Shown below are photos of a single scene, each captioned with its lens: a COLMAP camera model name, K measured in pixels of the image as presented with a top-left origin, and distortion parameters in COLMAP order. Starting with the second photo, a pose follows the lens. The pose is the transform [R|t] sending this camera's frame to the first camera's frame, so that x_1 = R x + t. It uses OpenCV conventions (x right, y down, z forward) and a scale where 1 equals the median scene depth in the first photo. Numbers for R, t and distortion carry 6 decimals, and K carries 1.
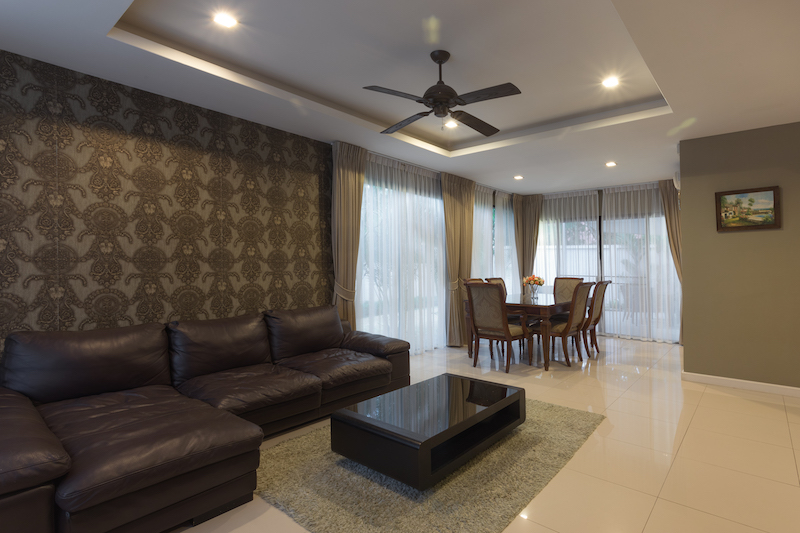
lens RADIAL K [[396.3, 0, 444.9], [0, 396.3, 257.2], [0, 0, 1]] dist [-0.006758, -0.000139]
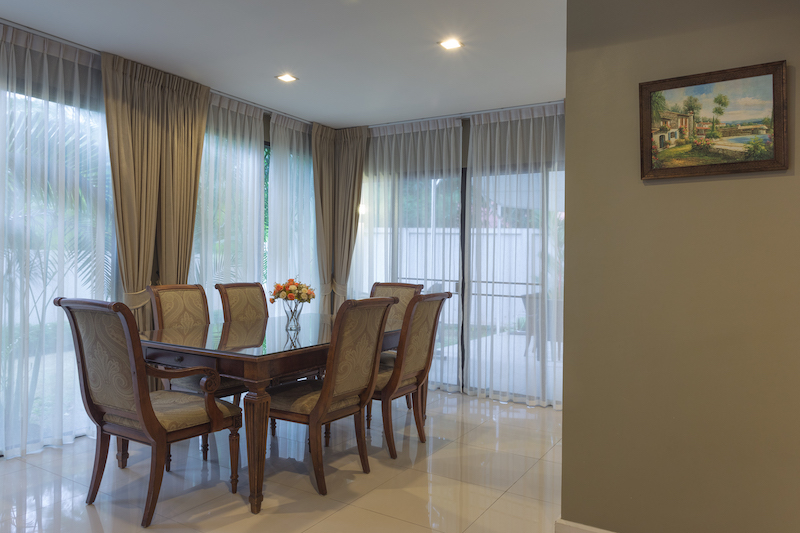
lens RADIAL K [[554.3, 0, 402.6], [0, 554.3, 259.2], [0, 0, 1]] dist [-0.006146, -0.002896]
pose [[0.992336, 0.013331, 0.122848, 0.342974], [-0.015792, 0.999693, 0.019082, 0.008418], [-0.122556, -0.020875, 0.992242, 0.422881]]
